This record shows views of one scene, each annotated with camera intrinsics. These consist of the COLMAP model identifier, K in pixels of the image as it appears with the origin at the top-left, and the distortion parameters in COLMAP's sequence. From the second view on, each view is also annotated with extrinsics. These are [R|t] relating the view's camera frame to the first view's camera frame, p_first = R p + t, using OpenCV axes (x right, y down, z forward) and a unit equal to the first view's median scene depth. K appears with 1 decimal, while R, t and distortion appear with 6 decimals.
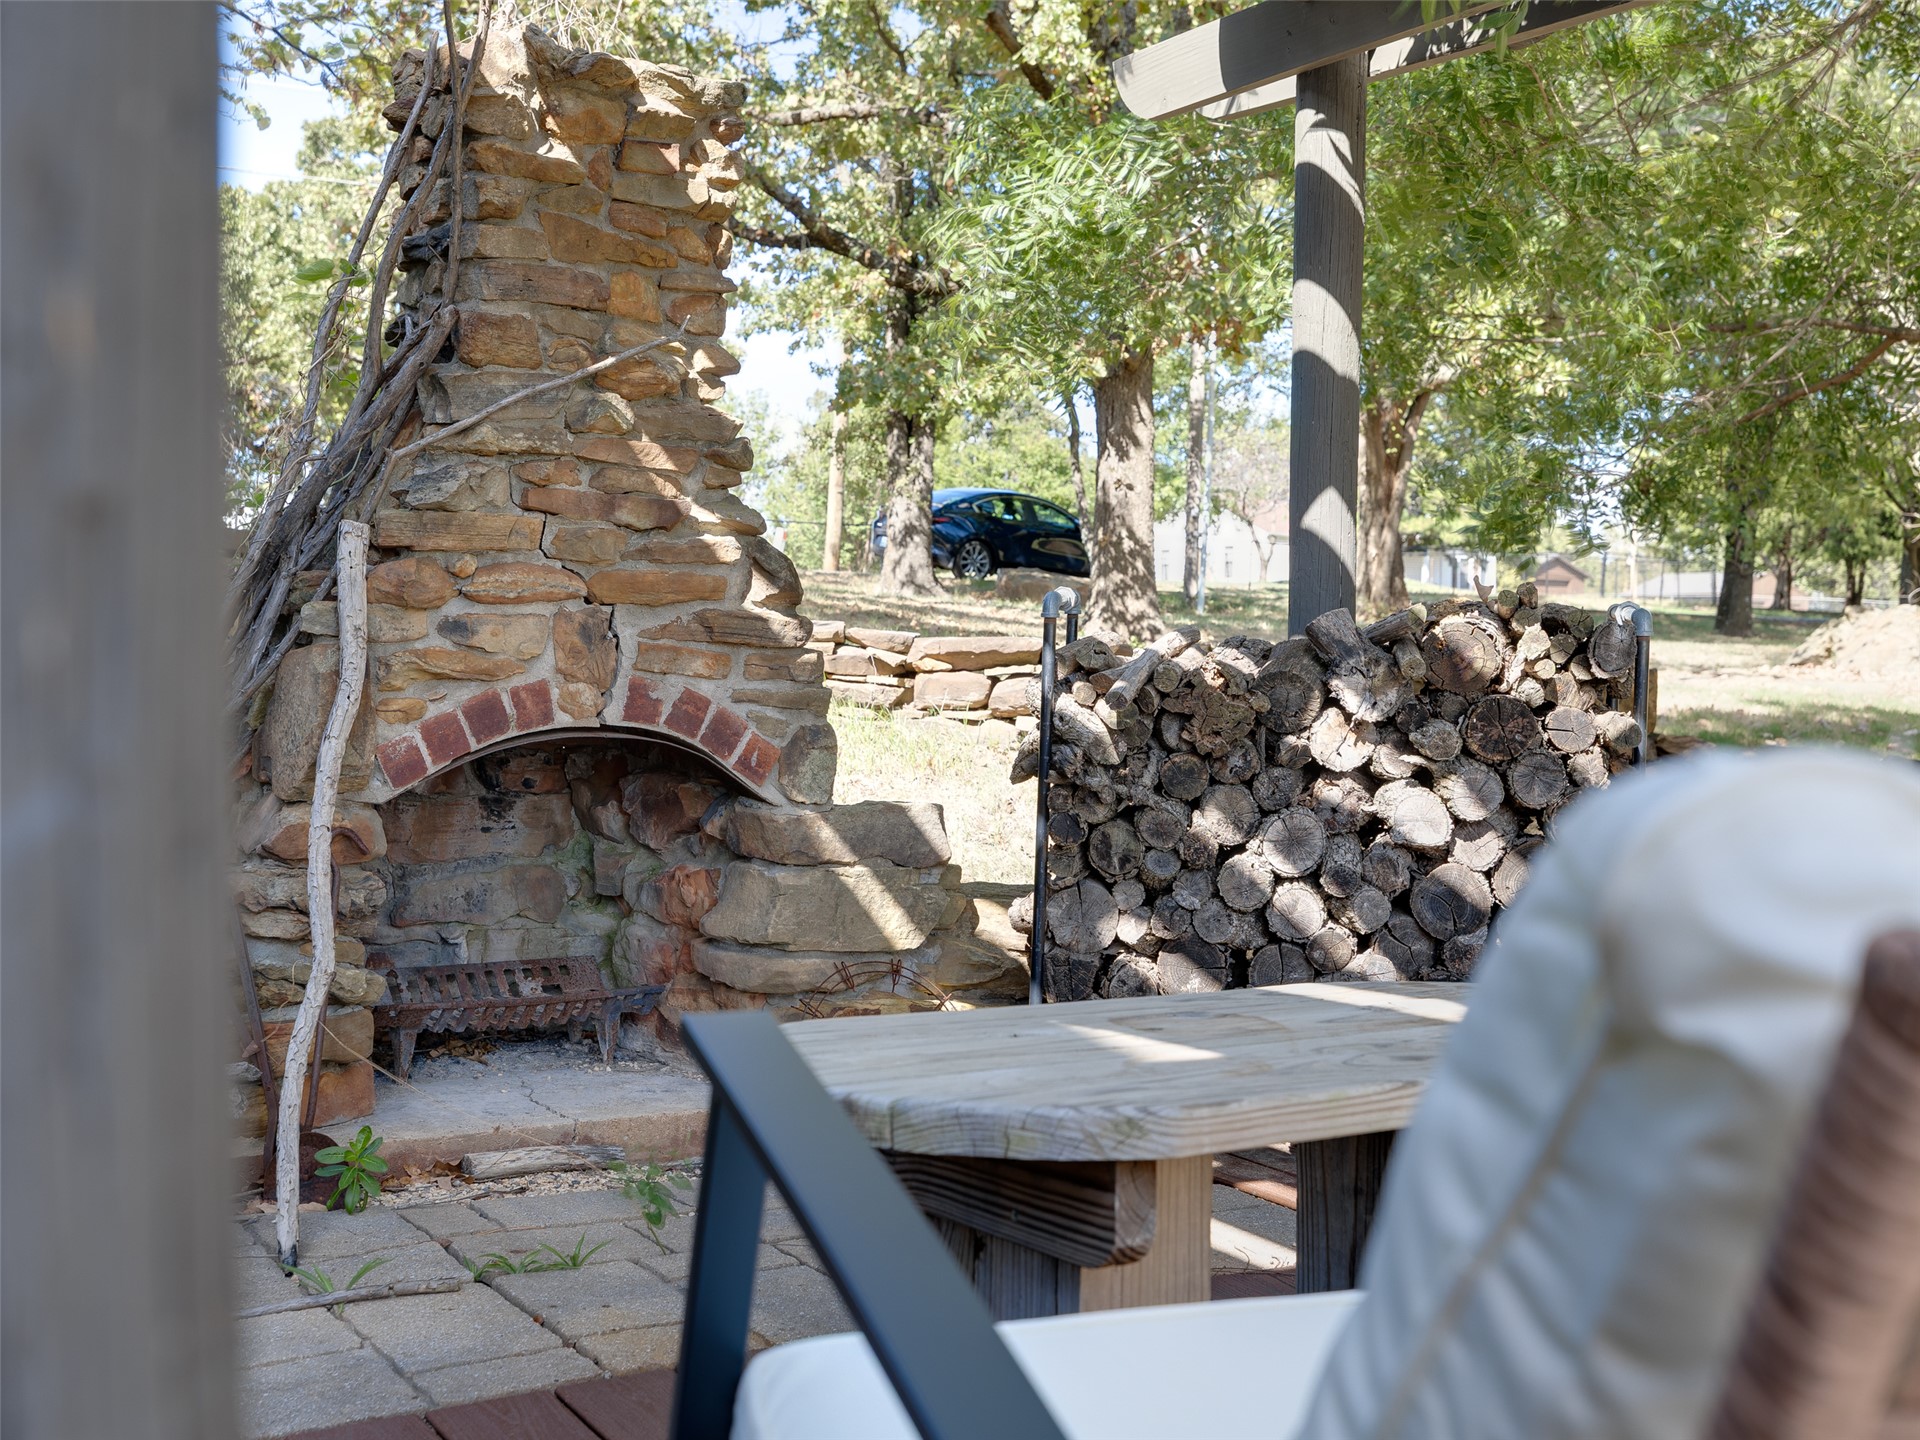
lens RADIAL K [[1886.2, 0, 960.3], [0, 1886.2, 718.8], [0, 0, 1]] dist [-0.004581, 0.000000]
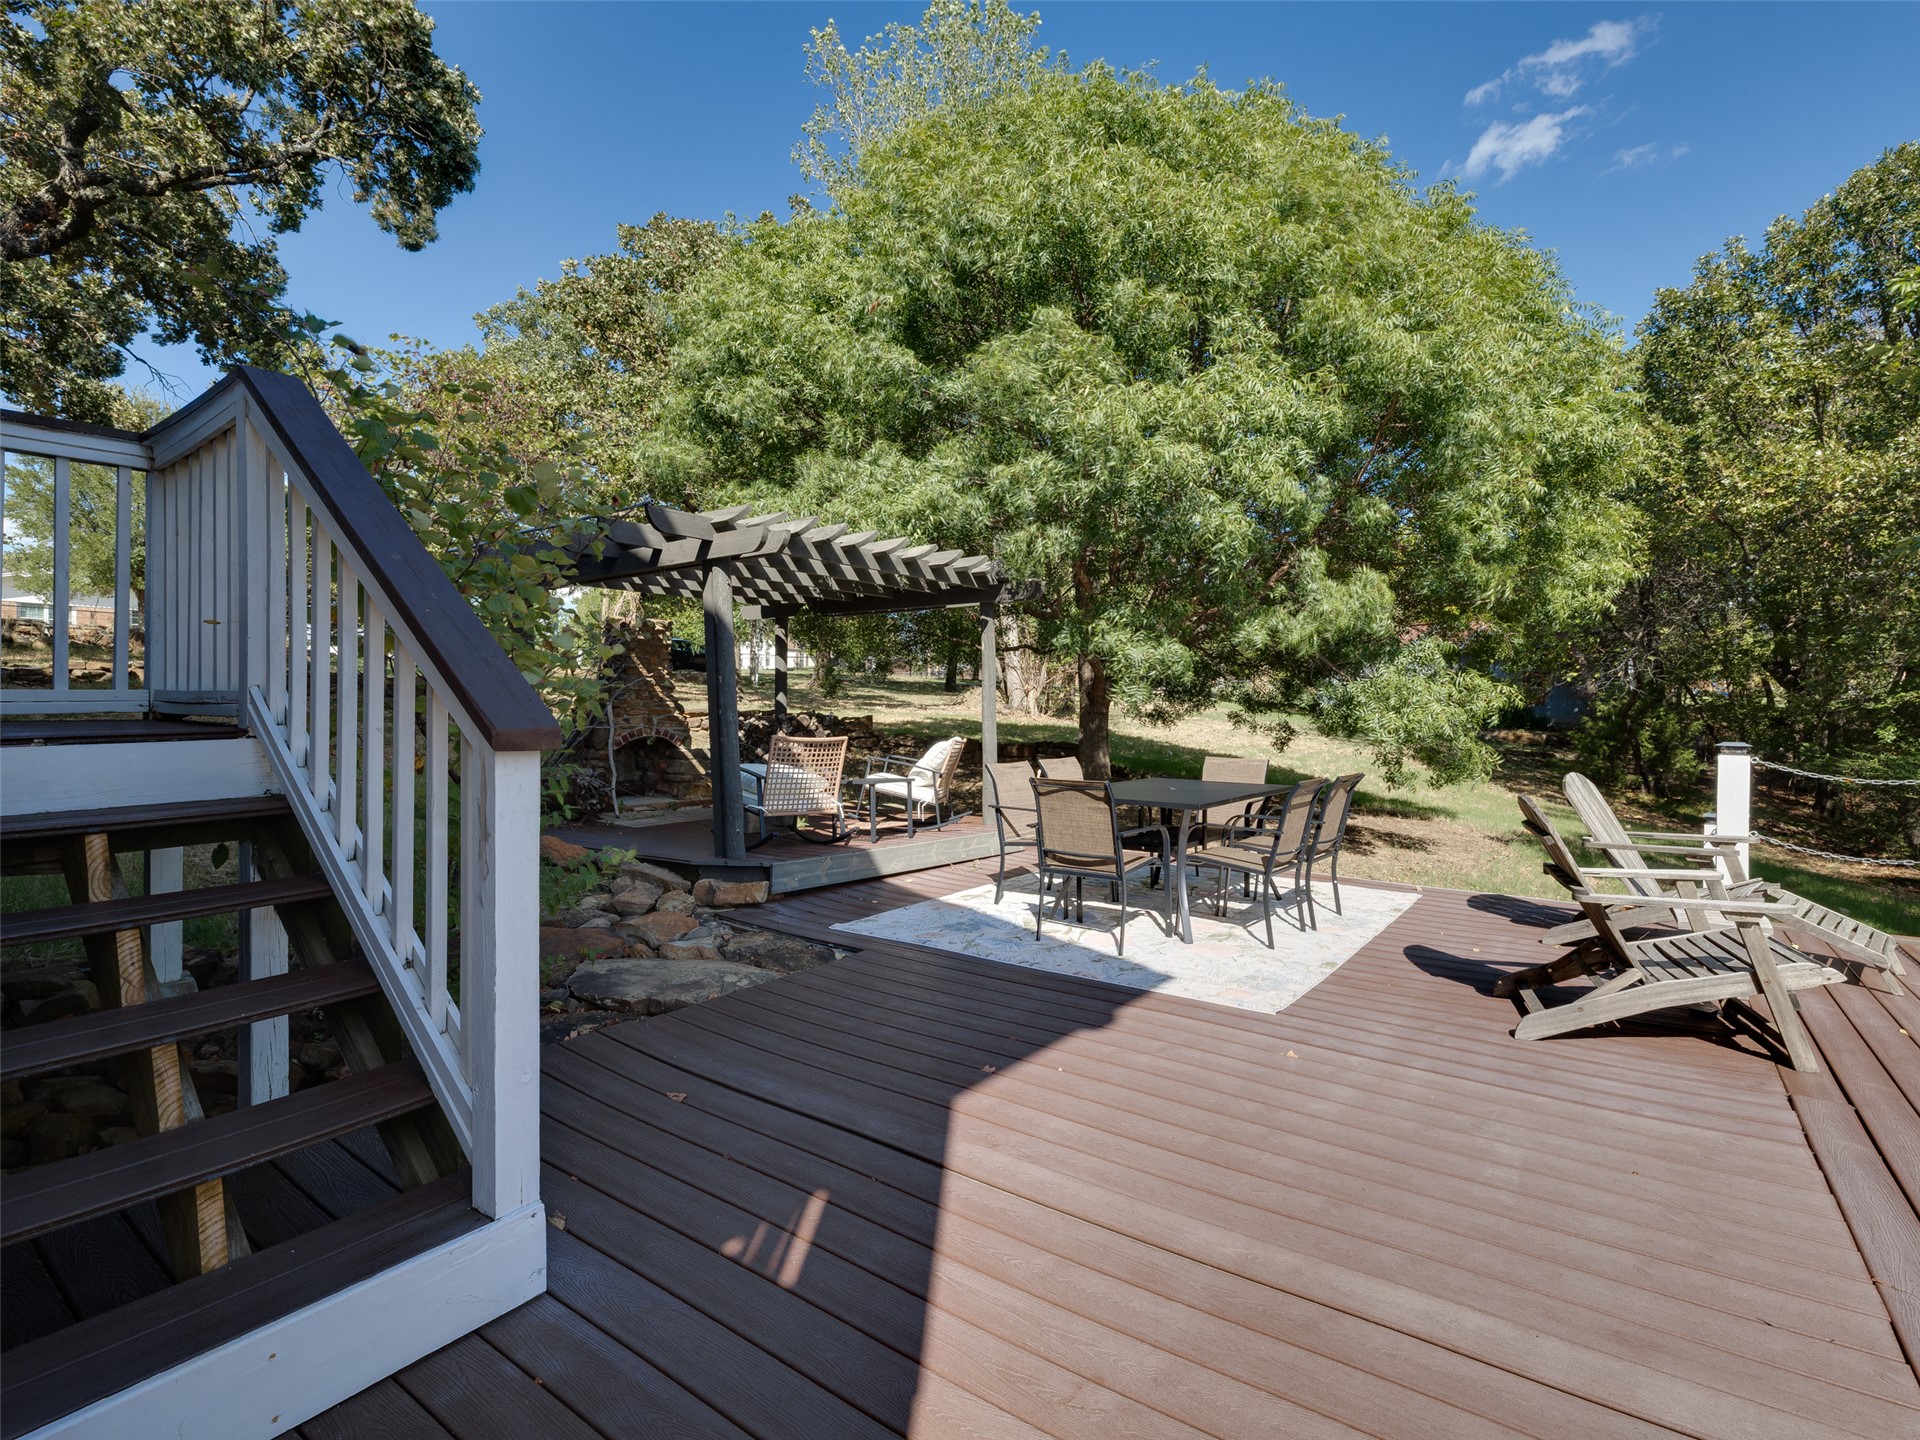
lens RADIAL K [[920.8, 0, 957.1], [0, 920.8, 708.6], [0, 0, 1]] dist [-0.000718, 0.000057]
pose [[0.964457, -0.001335, 0.264235, -0.024761], [-0.000611, 0.999973, 0.007281, -0.098540], [-0.264238, -0.007184, 0.964431, -1.927545]]
